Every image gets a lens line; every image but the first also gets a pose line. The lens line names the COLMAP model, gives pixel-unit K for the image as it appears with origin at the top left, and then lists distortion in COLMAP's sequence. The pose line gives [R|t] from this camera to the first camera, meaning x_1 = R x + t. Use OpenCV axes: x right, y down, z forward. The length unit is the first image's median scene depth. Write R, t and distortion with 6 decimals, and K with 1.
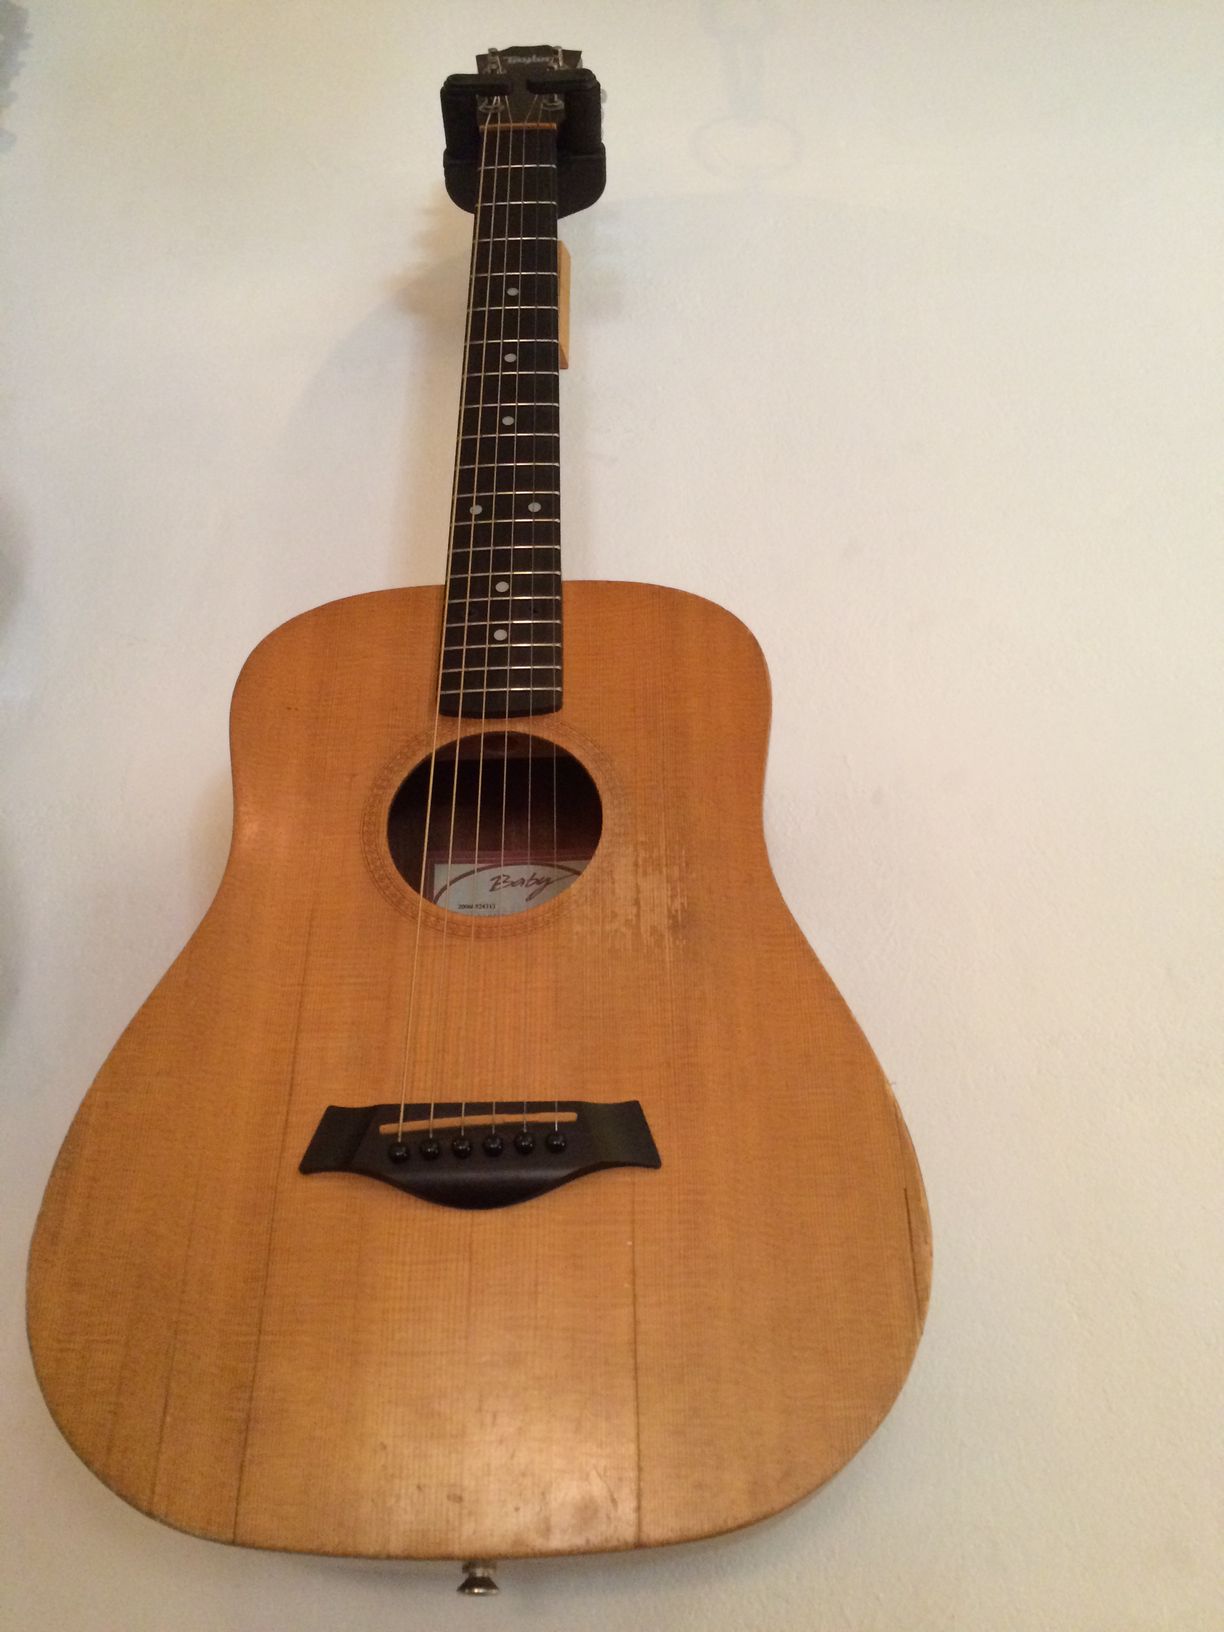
lens RADIAL K [[1379.8, 0, 609.4], [0, 1379.8, 816.5], [0, 0, 1]] dist [0.012518, -0.015744]
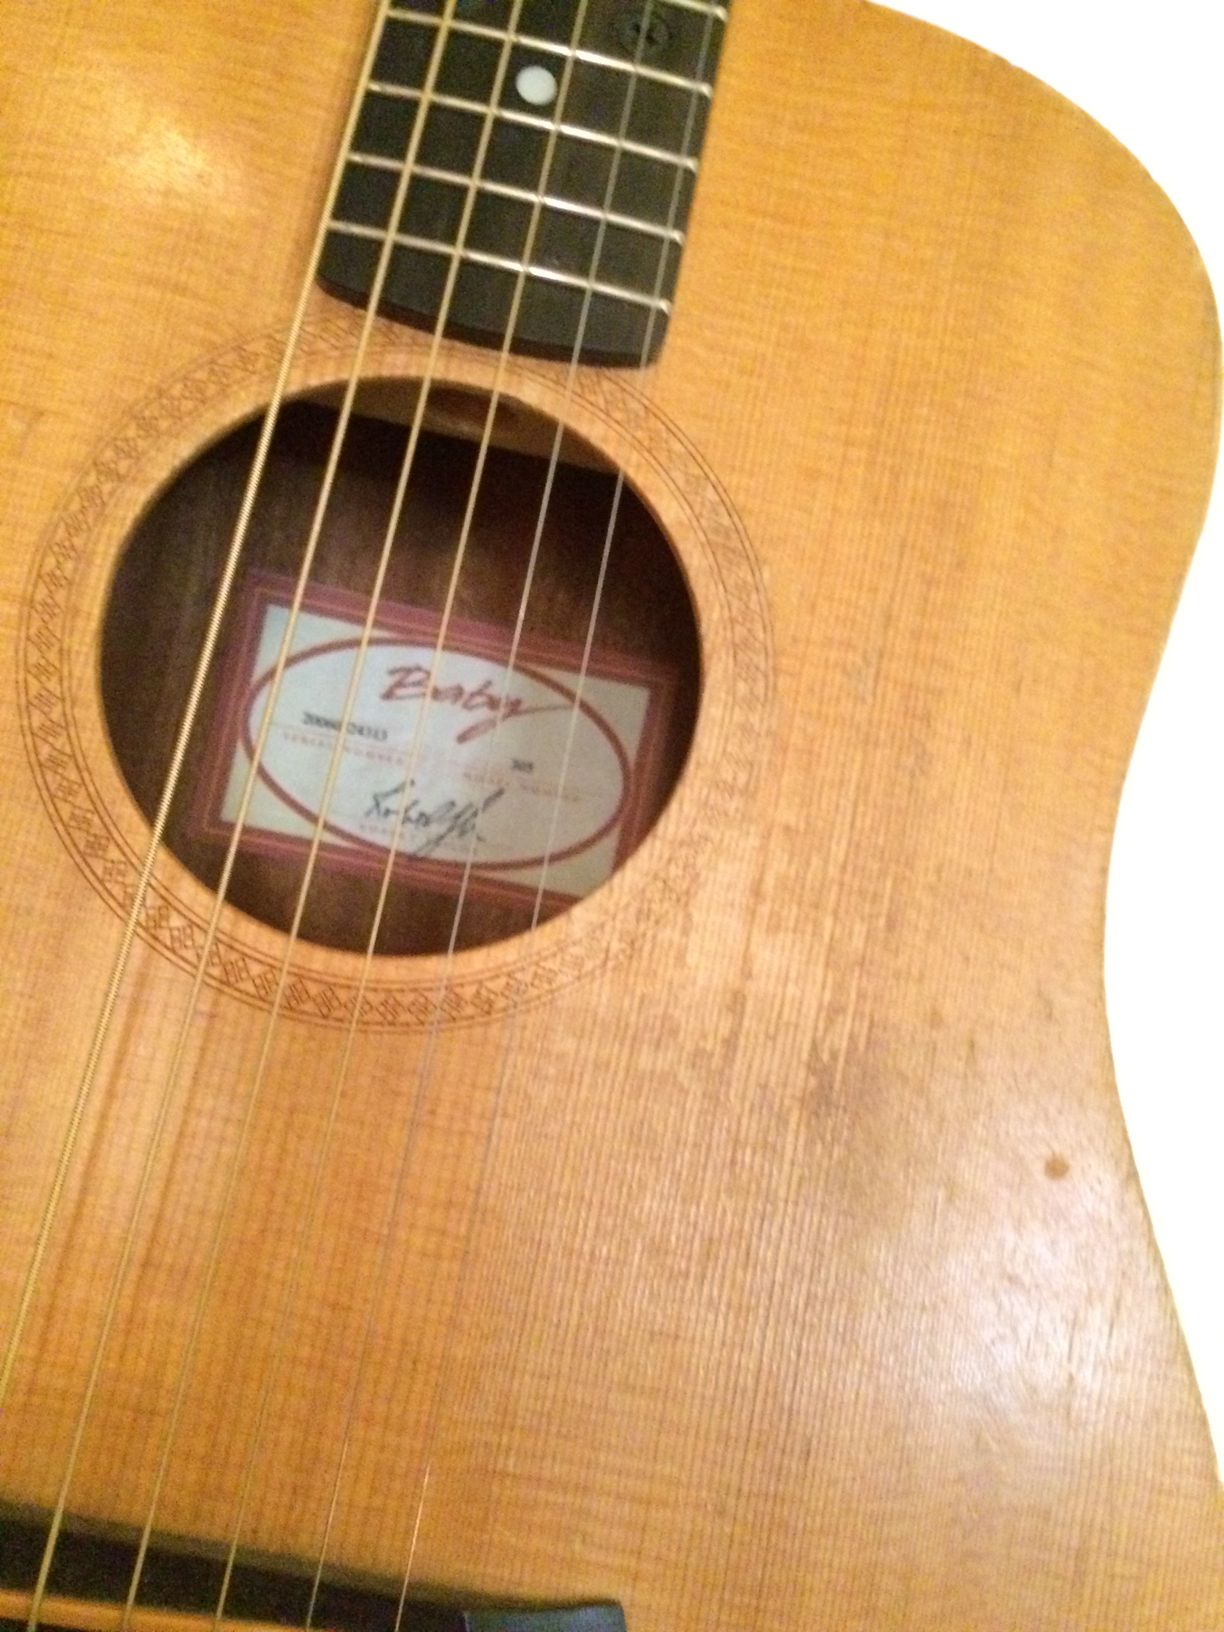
lens RADIAL K [[1379.8, 0, 620.8], [0, 1379.8, 815.9], [0, 0, 1]] dist [0.012518, -0.015744]
pose [[0.968554, 0.223260, 0.109813, -0.057281], [-0.248244, 0.896771, 0.366302, -0.102668], [-0.016696, -0.382044, 0.923993, 0.627626]]
